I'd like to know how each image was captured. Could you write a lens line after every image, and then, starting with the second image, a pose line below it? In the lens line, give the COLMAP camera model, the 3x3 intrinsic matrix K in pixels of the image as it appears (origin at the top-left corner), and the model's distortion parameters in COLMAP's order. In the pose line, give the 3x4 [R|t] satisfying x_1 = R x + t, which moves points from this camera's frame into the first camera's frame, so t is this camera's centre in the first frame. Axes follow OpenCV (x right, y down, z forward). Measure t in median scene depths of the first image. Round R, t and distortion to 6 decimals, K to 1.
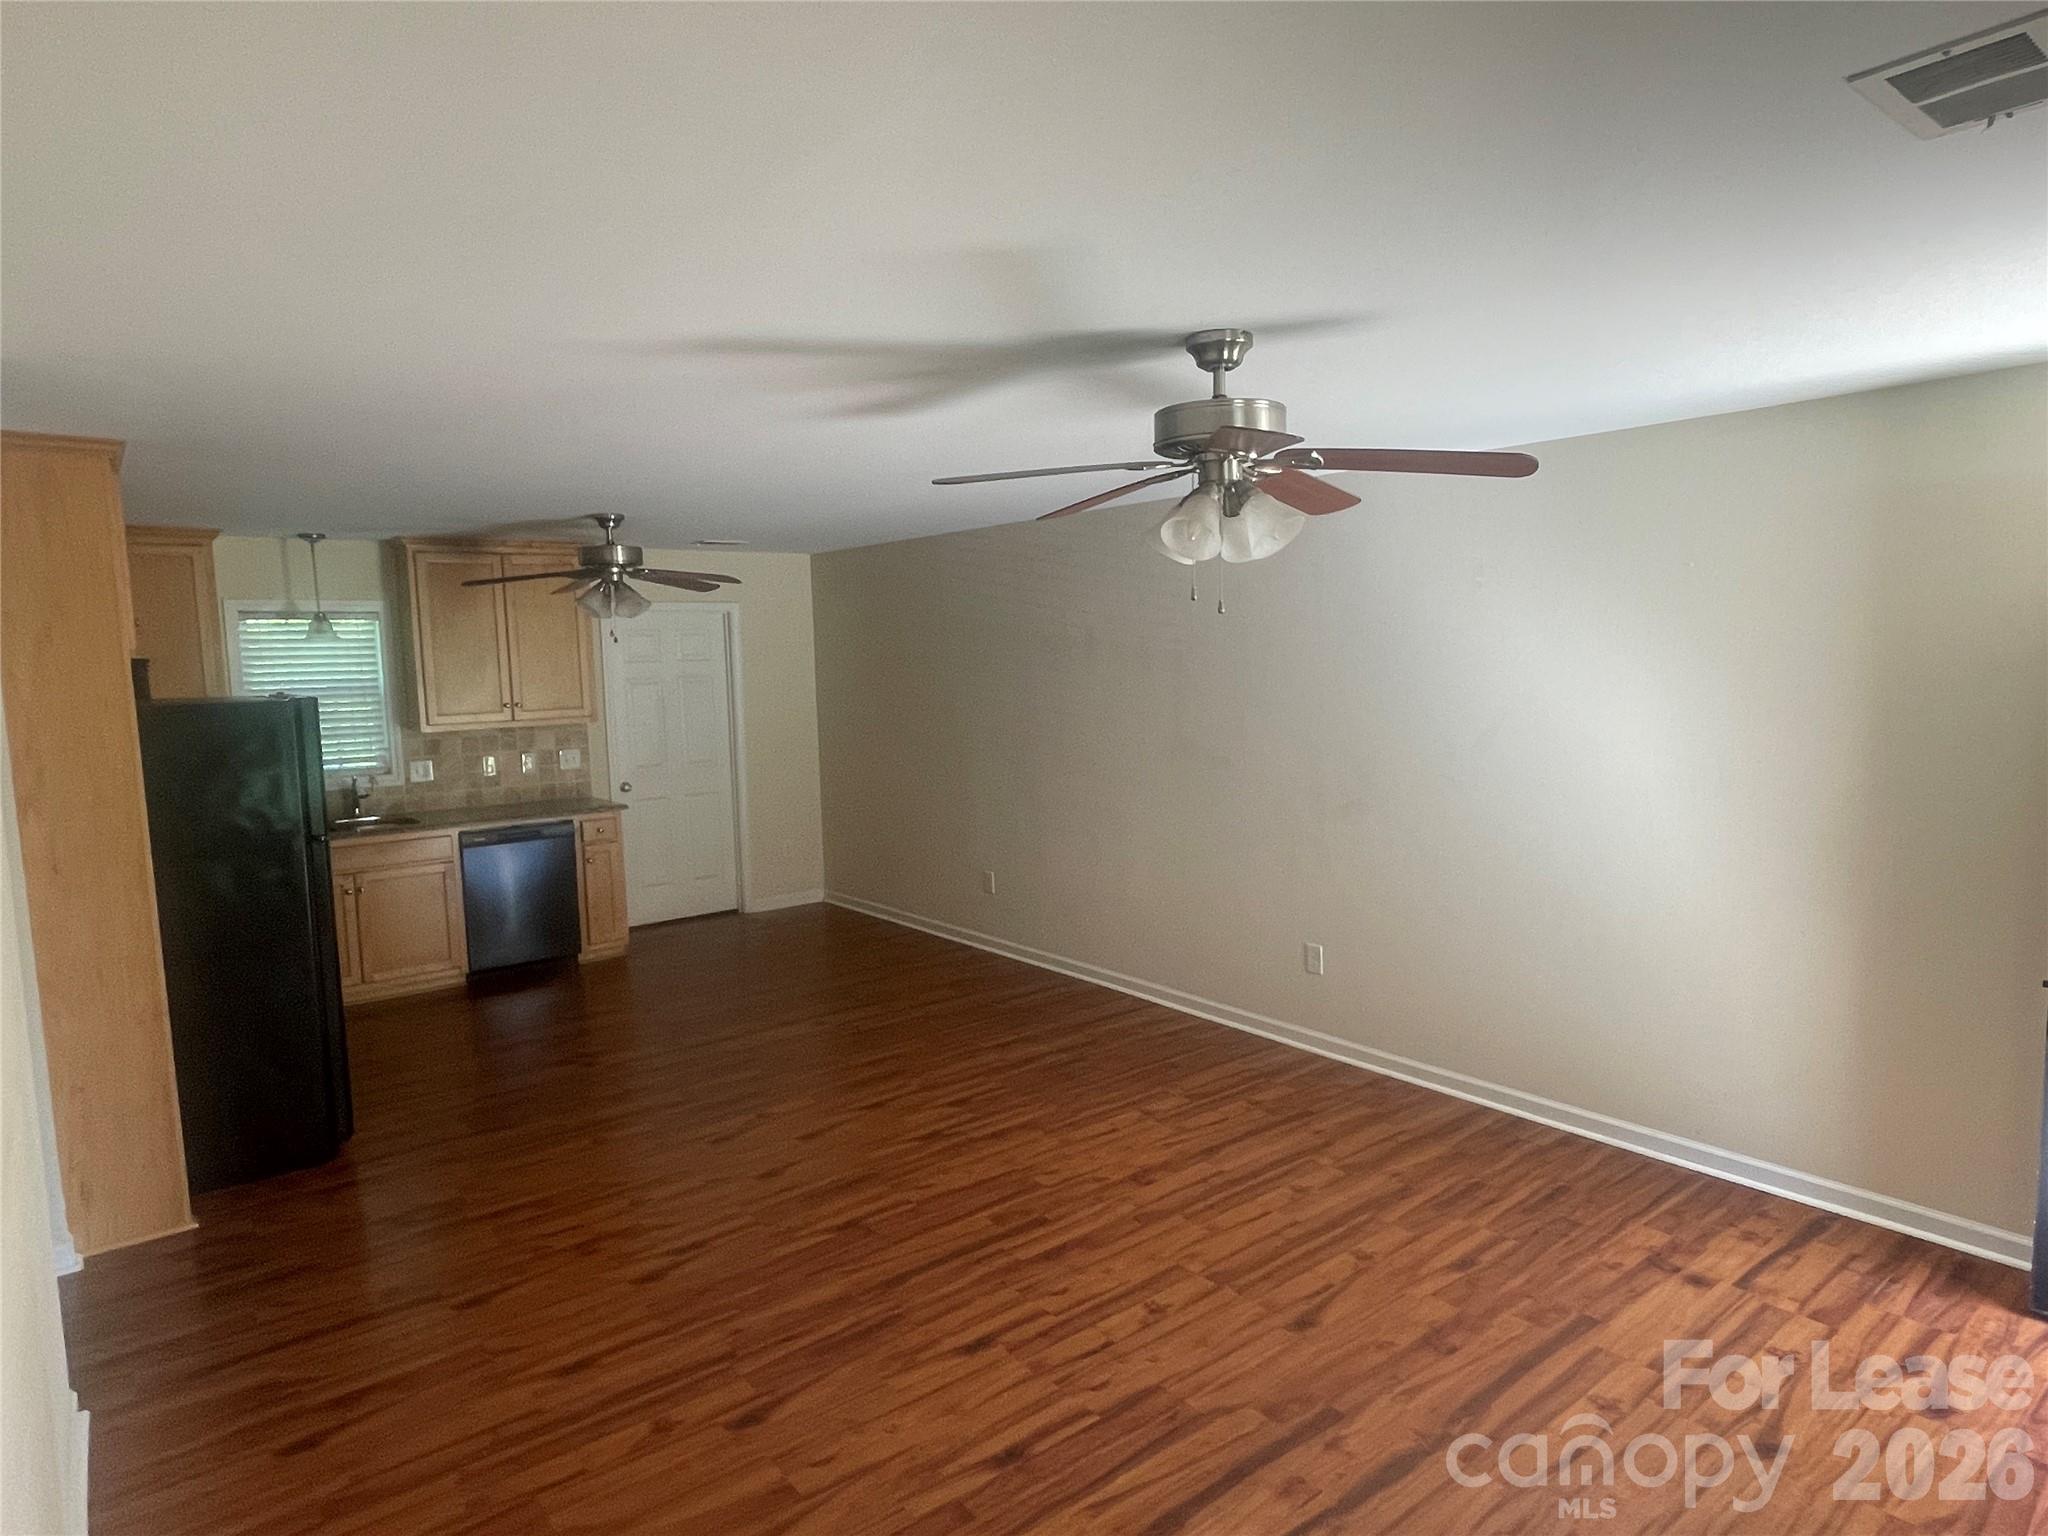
lens RADIAL K [[1189.1, 0, 1021.5], [0, 1189.1, 769.7], [0, 0, 1]] dist [0.000288, 0.000019]
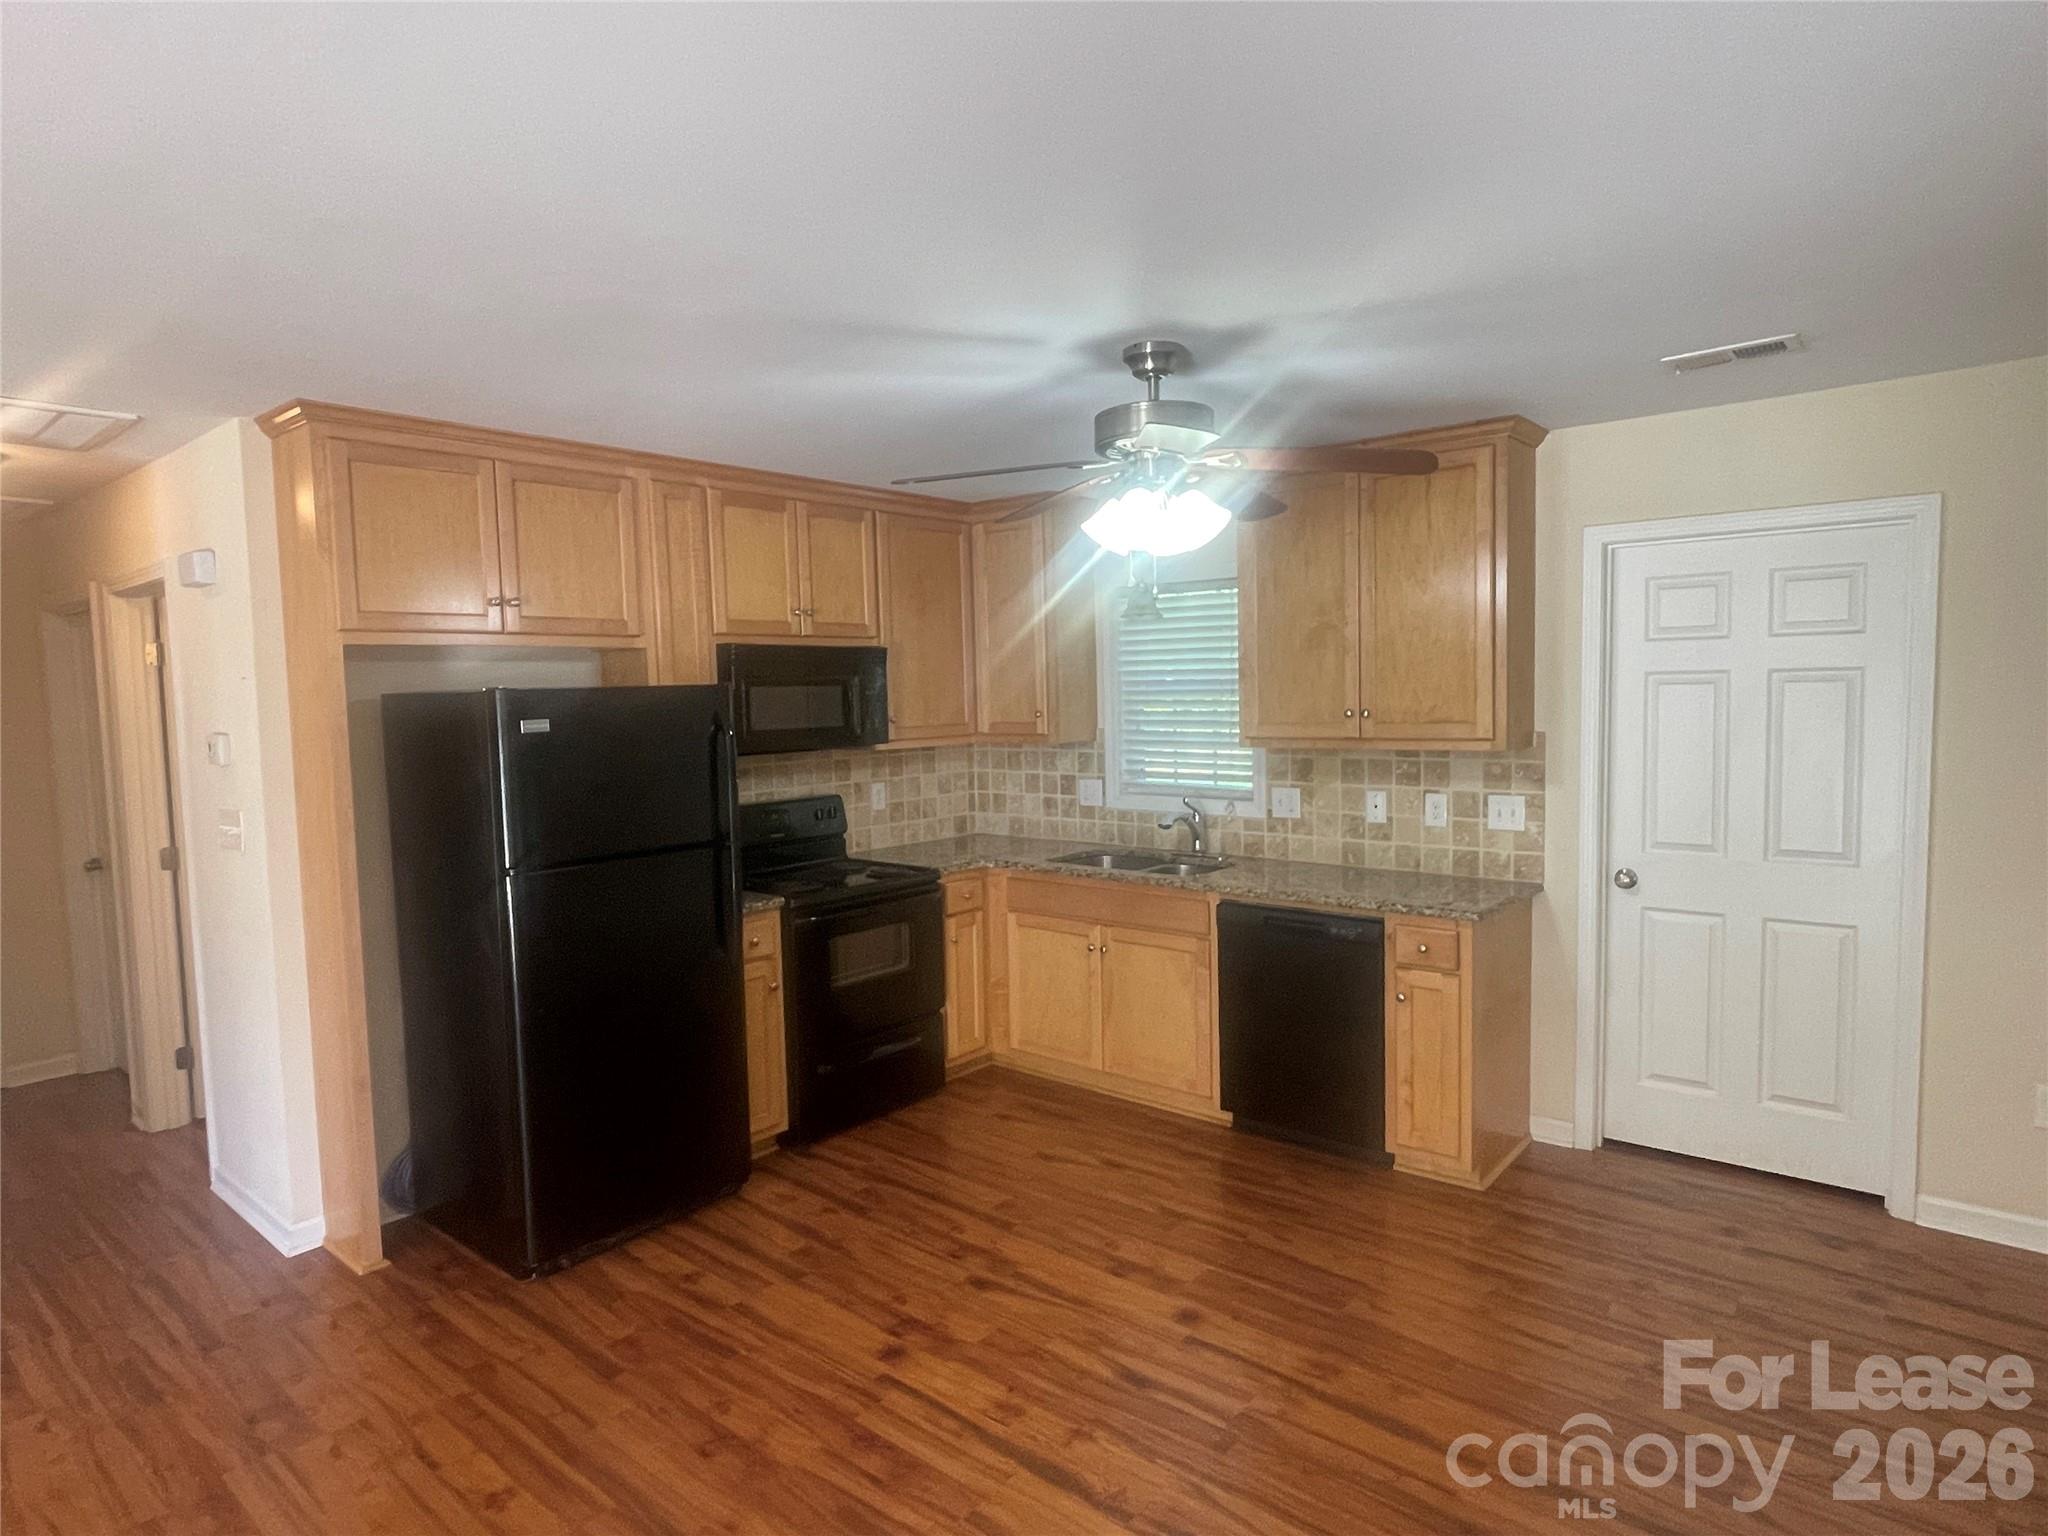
lens RADIAL K [[1147.8, 0, 1022.0], [0, 1147.8, 769.2], [0, 0, 1]] dist [-0.007028, -0.001337]
pose [[0.197347, 0.089234, -0.976264, 0.114577], [-0.084830, 0.993668, 0.073677, -0.053854], [0.976656, 0.068277, 0.203667, 0.709193]]
